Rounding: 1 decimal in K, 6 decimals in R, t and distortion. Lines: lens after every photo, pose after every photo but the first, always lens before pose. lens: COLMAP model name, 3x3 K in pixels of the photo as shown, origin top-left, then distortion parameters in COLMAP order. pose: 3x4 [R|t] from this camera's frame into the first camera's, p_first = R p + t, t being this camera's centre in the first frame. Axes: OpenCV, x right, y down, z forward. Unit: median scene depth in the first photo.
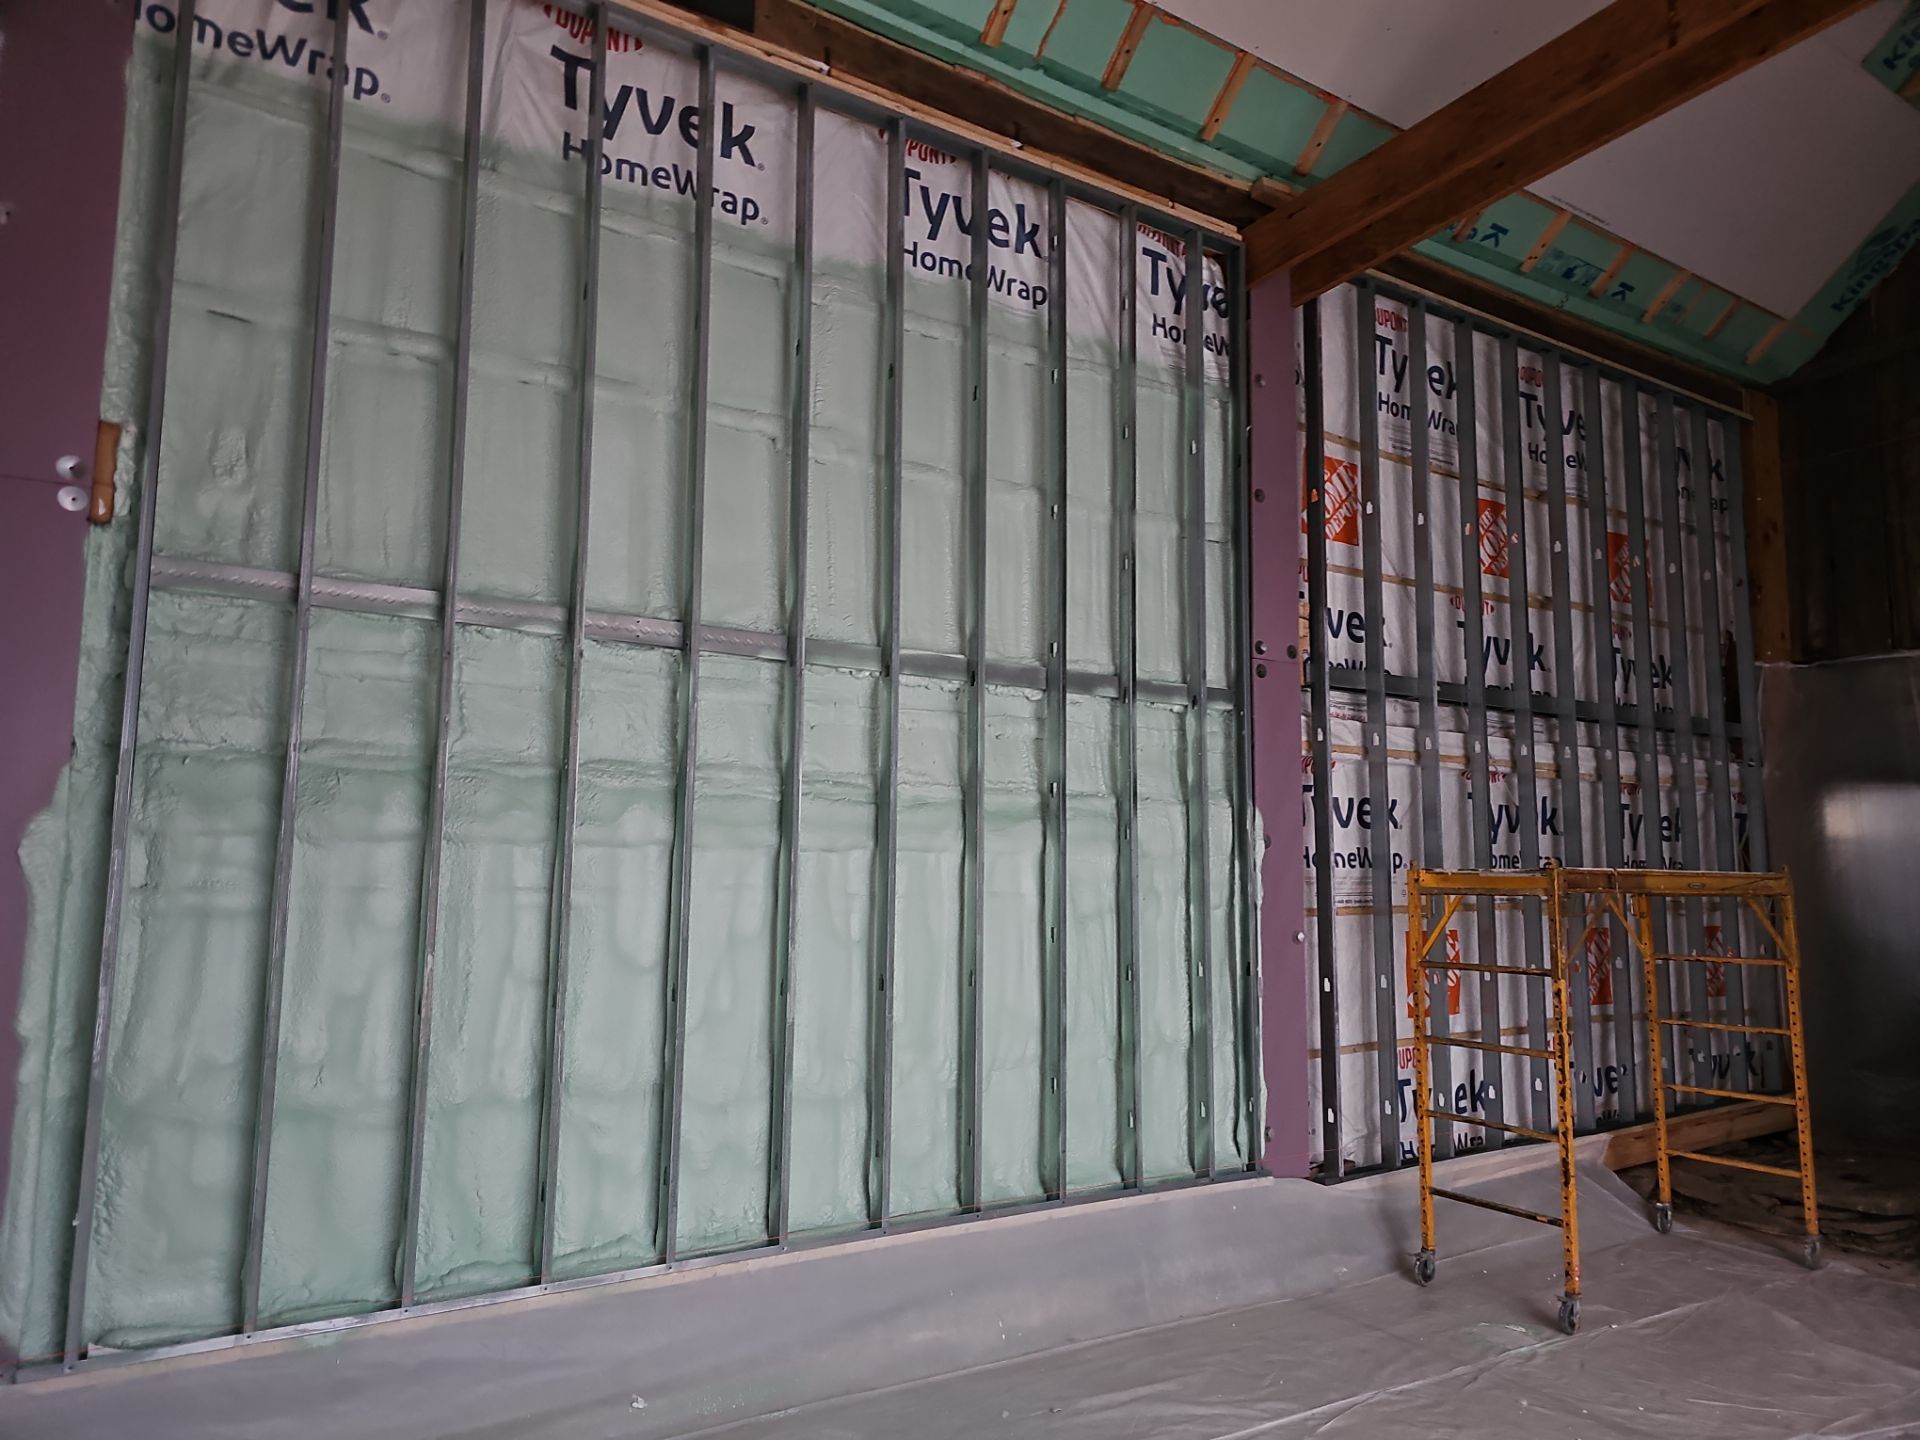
lens RADIAL K [[1354.4, 0, 967.3], [0, 1354.4, 711.0], [0, 0, 1]] dist [0.022626, 0.005851]
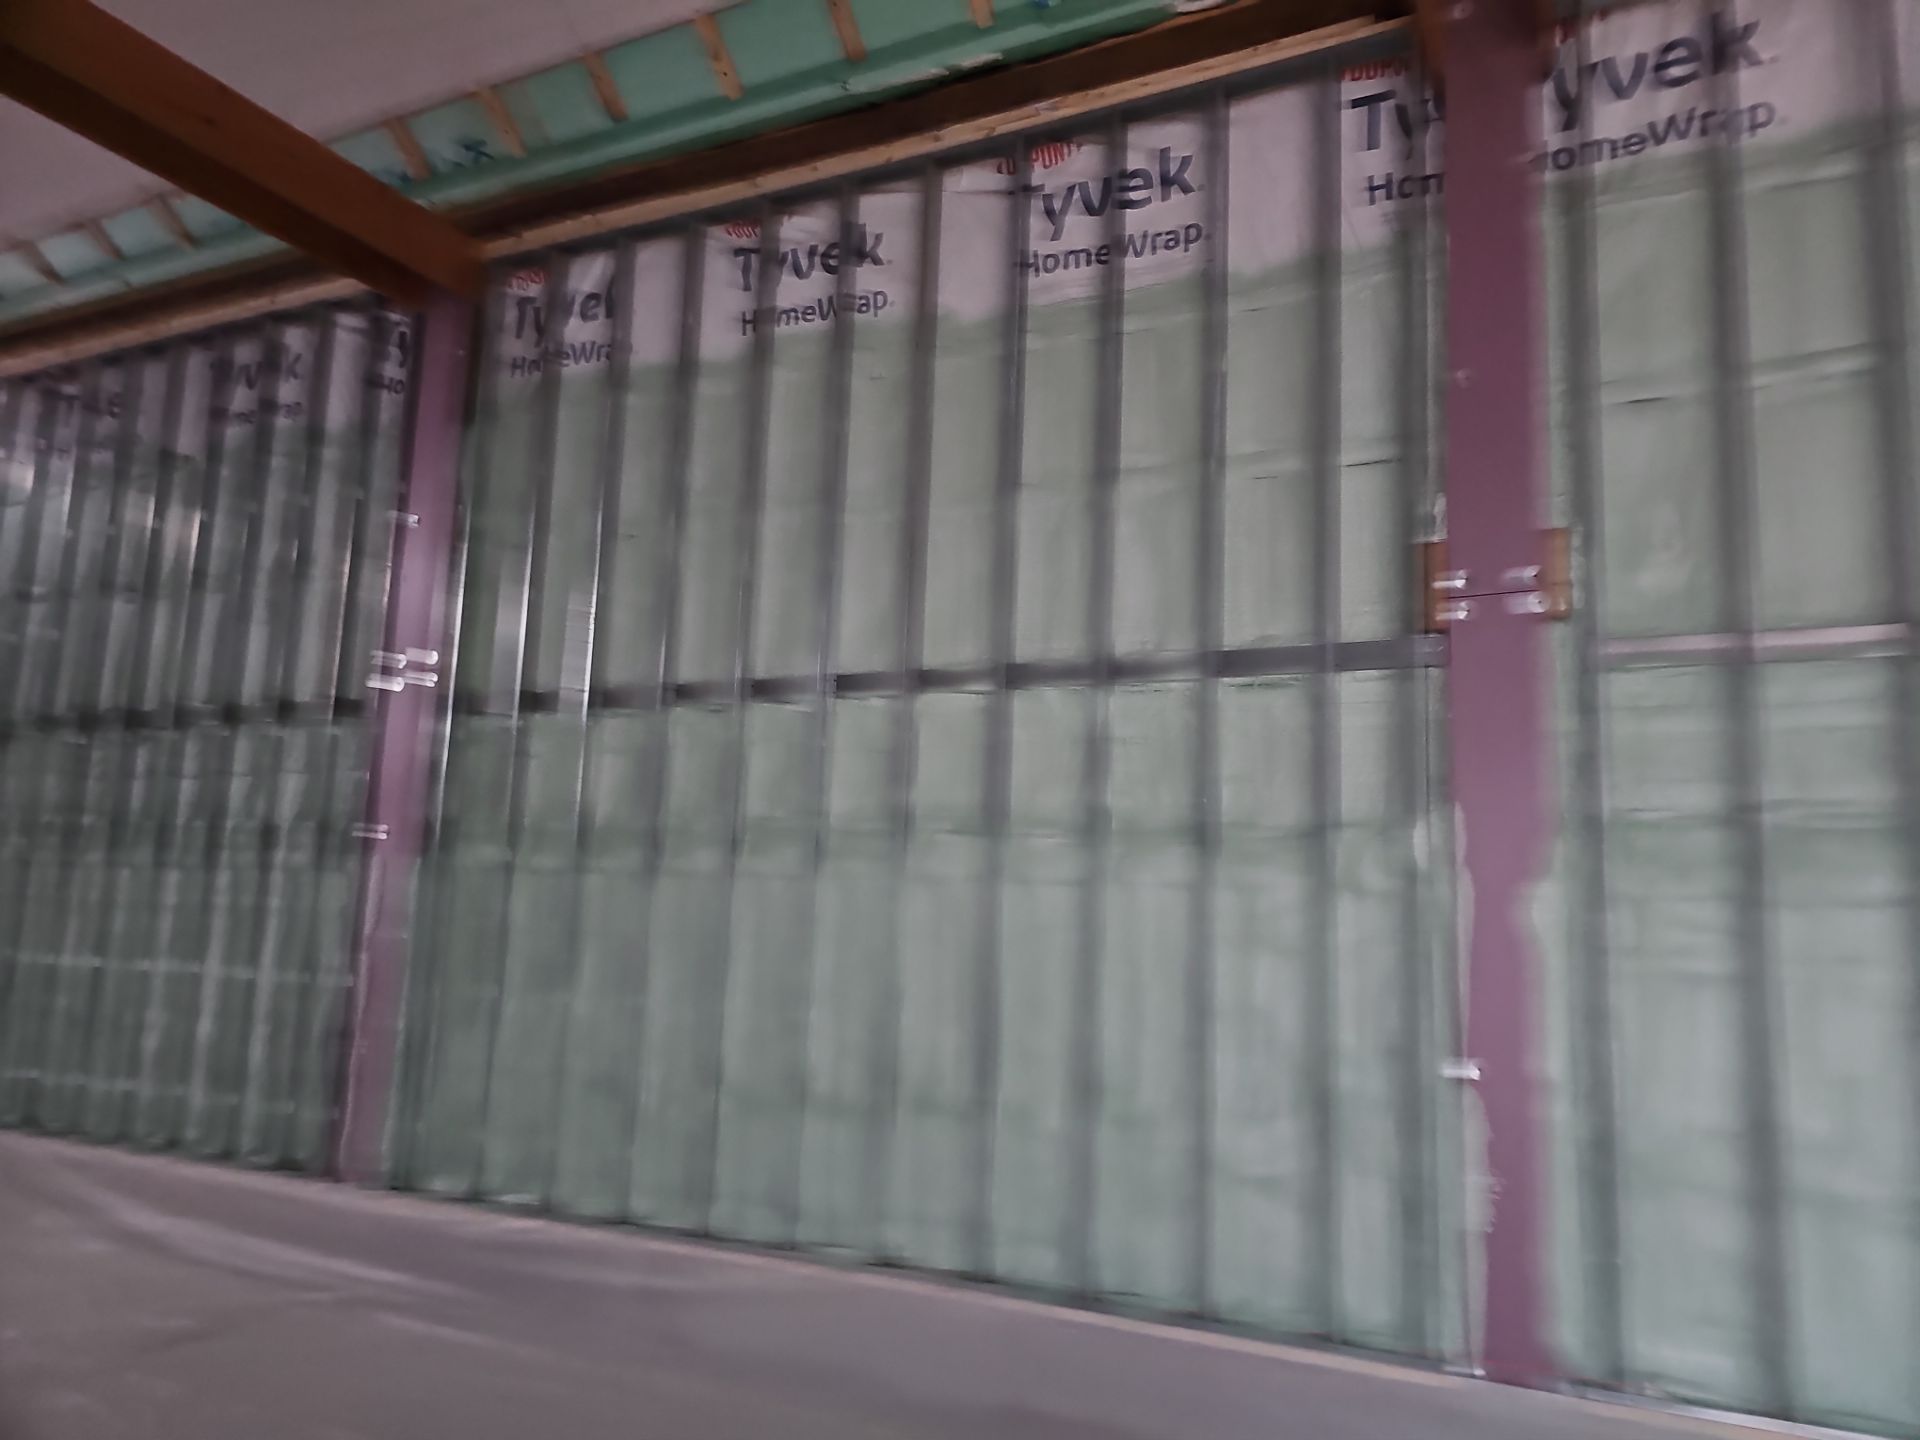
lens RADIAL K [[1330.3, 0, 959.4], [0, 1330.3, 722.1], [0, 0, 1]] dist [0.011875, -0.001027]
pose [[0.502739, -0.119031, -0.856204, 0.534817], [0.081910, 0.992577, -0.089895, 0.047062], [0.860549, -0.024938, 0.508758, 0.363676]]
